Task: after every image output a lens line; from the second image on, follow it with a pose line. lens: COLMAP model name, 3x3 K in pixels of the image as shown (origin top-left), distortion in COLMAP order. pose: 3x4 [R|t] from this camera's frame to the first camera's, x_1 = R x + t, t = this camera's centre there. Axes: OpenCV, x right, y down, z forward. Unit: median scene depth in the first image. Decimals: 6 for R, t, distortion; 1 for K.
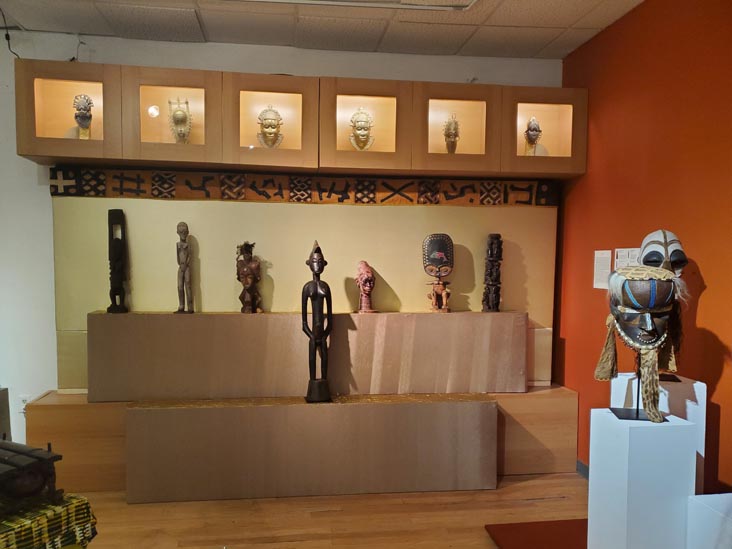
lens RADIAL K [[562.8, 0, 363.8], [0, 562.8, 277.9], [0, 0, 1]] dist [0.058820, -0.039361]
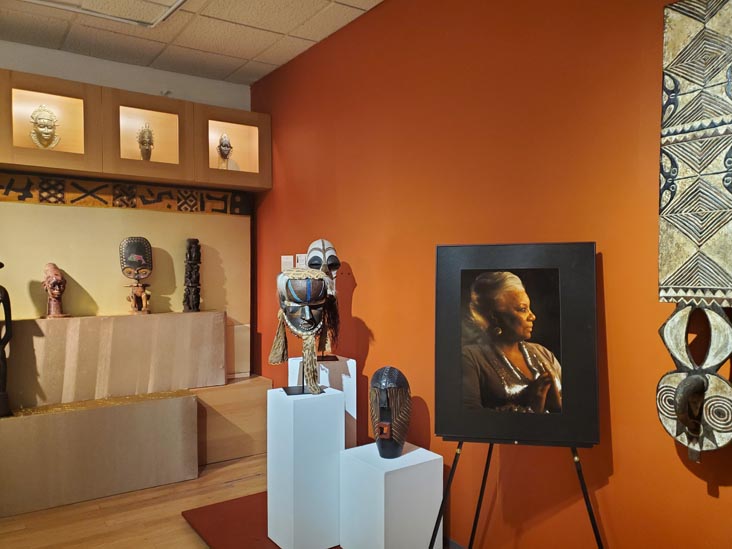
lens RADIAL K [[562.8, 0, 367.6], [0, 562.8, 277.4], [0, 0, 1]] dist [0.058820, -0.039361]
pose [[0.897109, -0.008643, 0.441725, 0.054572], [0.012544, 0.999904, -0.005911, 0.006143], [-0.441632, 0.010843, 0.897131, -0.109624]]
